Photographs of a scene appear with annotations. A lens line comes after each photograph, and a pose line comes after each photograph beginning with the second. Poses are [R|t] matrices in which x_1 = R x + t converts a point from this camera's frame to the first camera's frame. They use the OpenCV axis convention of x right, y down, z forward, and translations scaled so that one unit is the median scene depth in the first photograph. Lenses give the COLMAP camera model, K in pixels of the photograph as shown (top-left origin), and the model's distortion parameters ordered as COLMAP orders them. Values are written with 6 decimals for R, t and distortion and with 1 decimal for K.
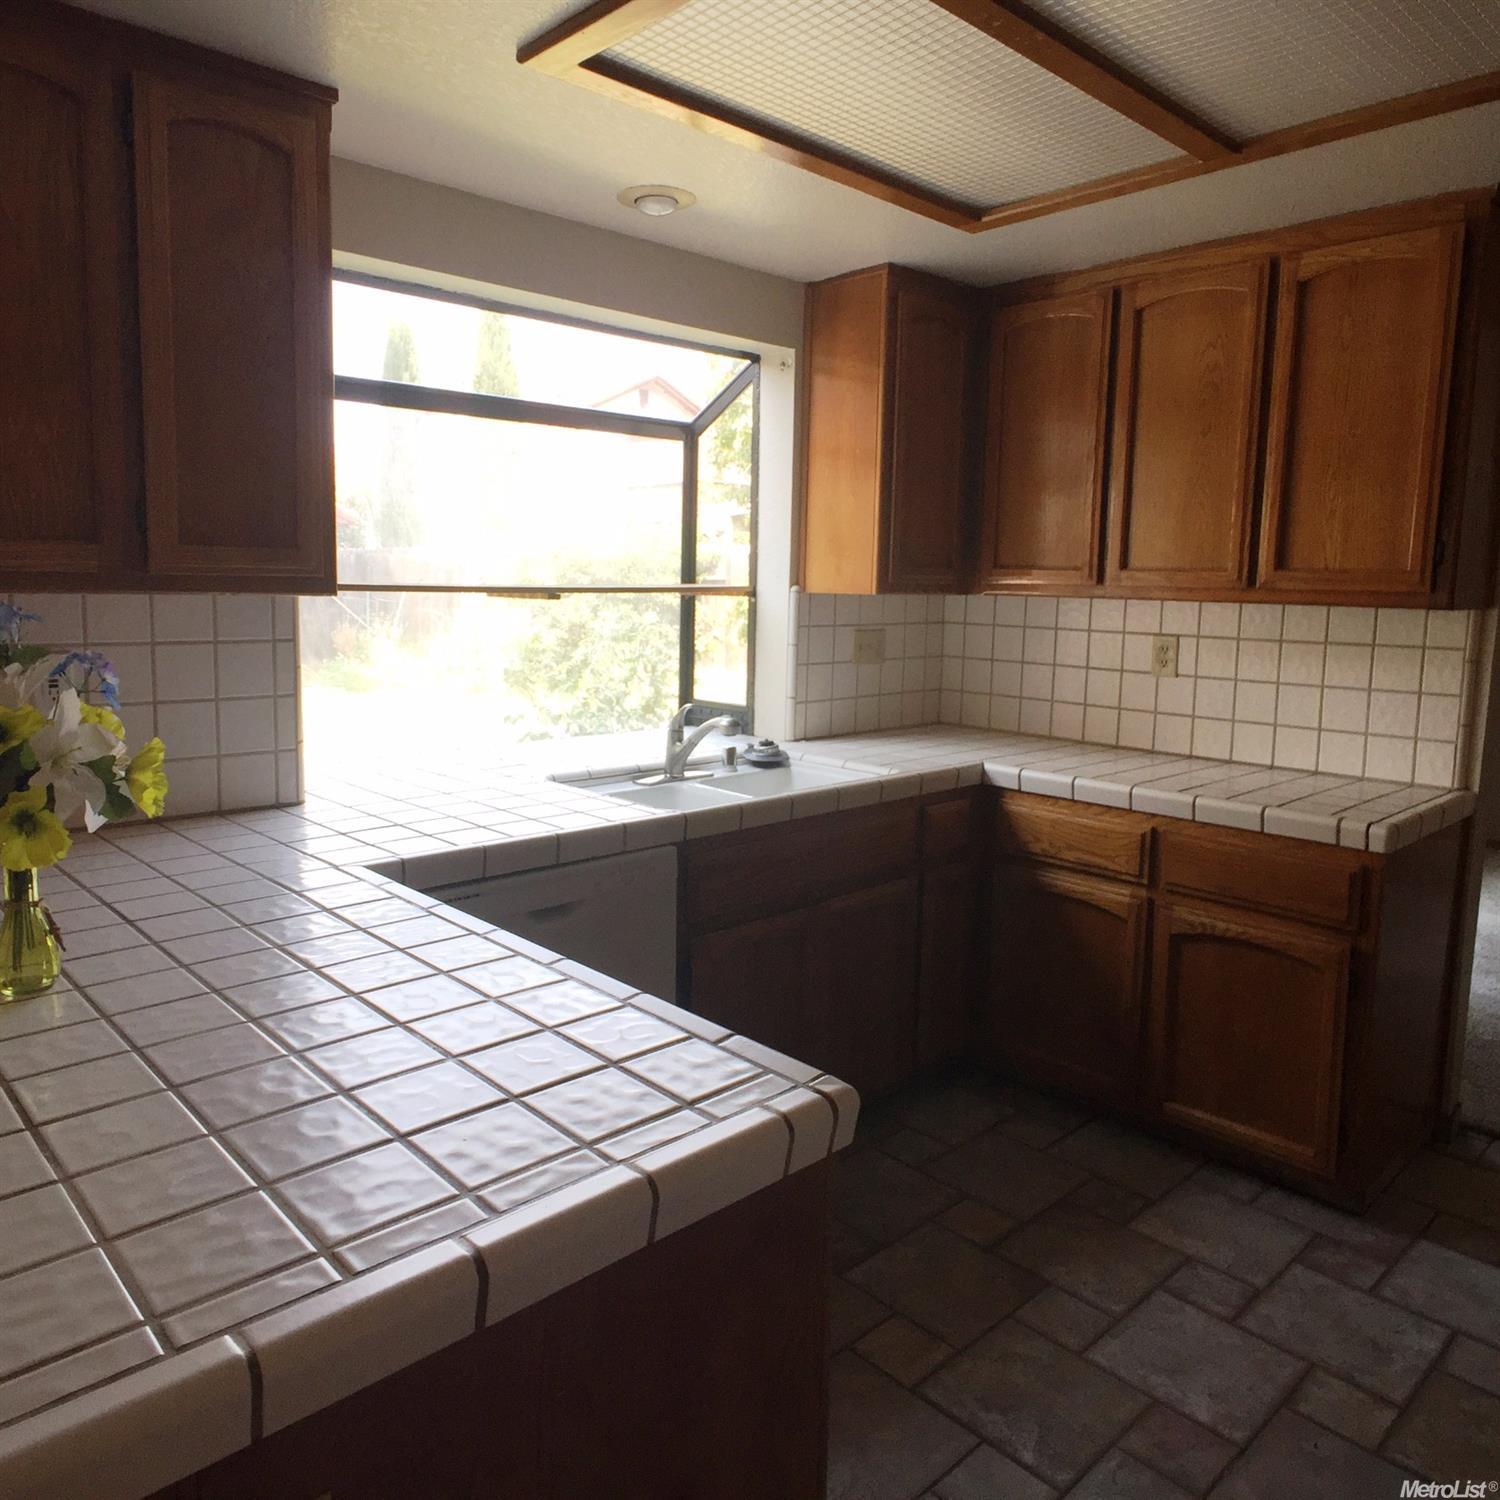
lens RADIAL K [[1120.2, 0, 741.4], [0, 1120.2, 715.8], [0, 0, 1]] dist [-0.021878, 0.015884]
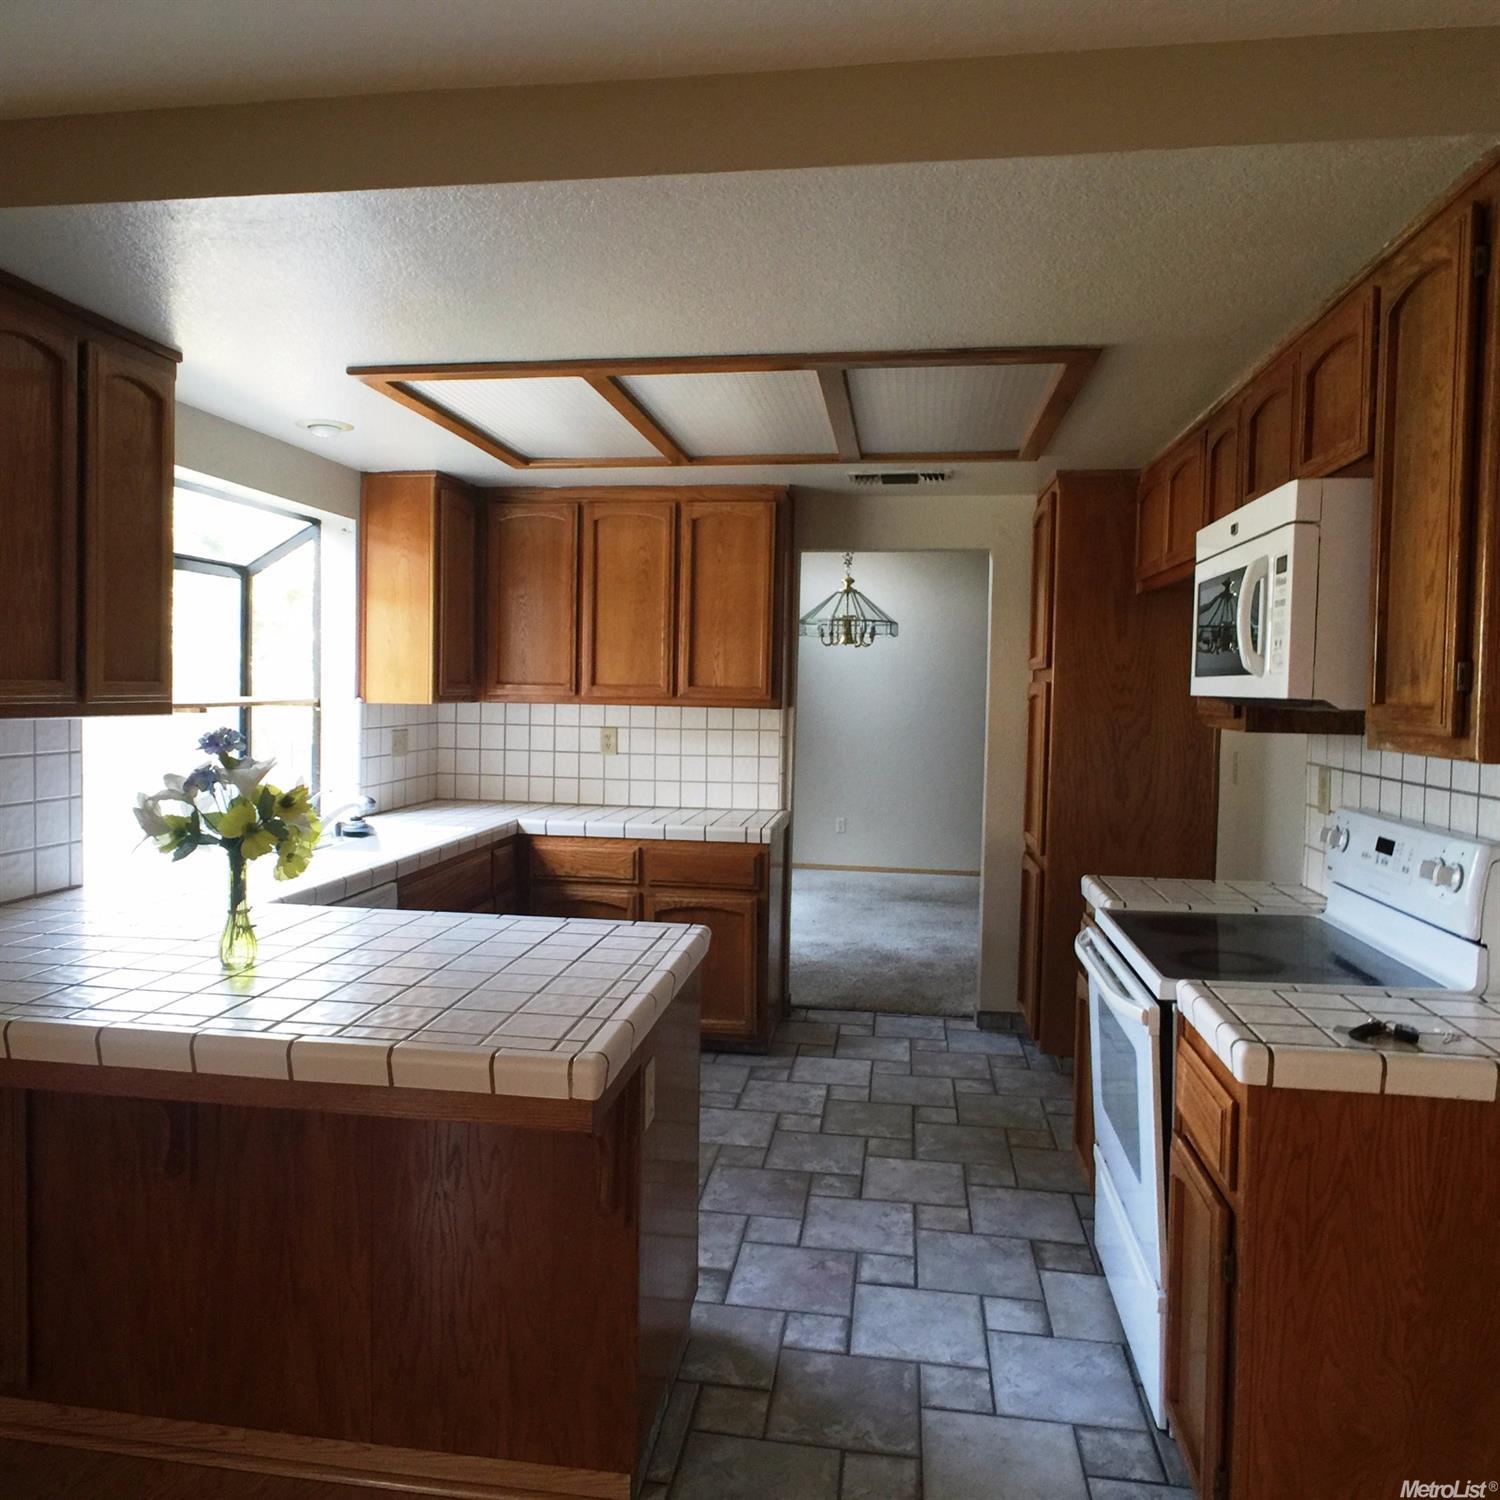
lens RADIAL K [[1120.2, 0, 746.2], [0, 1120.2, 740.9], [0, 0, 1]] dist [-0.021878, 0.015884]
pose [[0.778316, -0.035924, 0.626845, -0.493179], [0.074277, 0.996619, -0.035110, 0.014997], [-0.623464, 0.073886, 0.778353, -0.342202]]
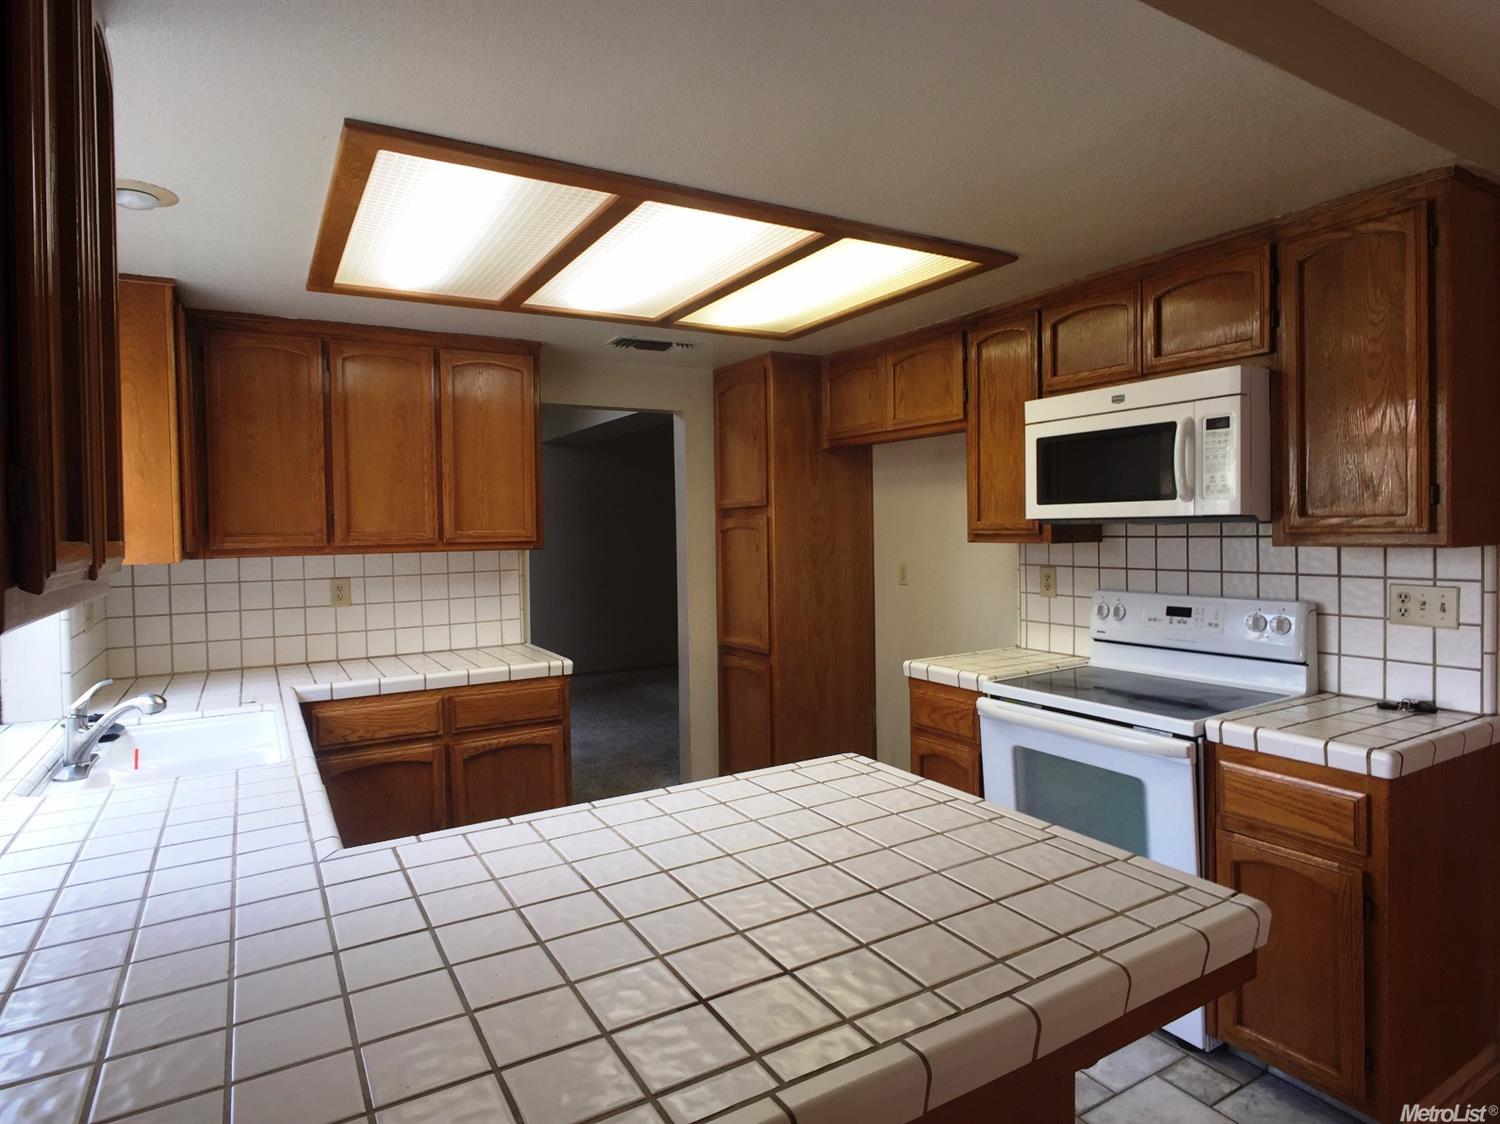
lens RADIAL K [[843.7, 0, 745.0], [0, 843.7, 554.6], [0, 0, 1]] dist [-0.002692, -0.001527]
pose [[0.217146, -0.052940, 0.974702, -0.652451], [0.143123, 0.989464, 0.021856, -0.059713], [-0.965590, 0.134756, 0.222435, 0.288571]]
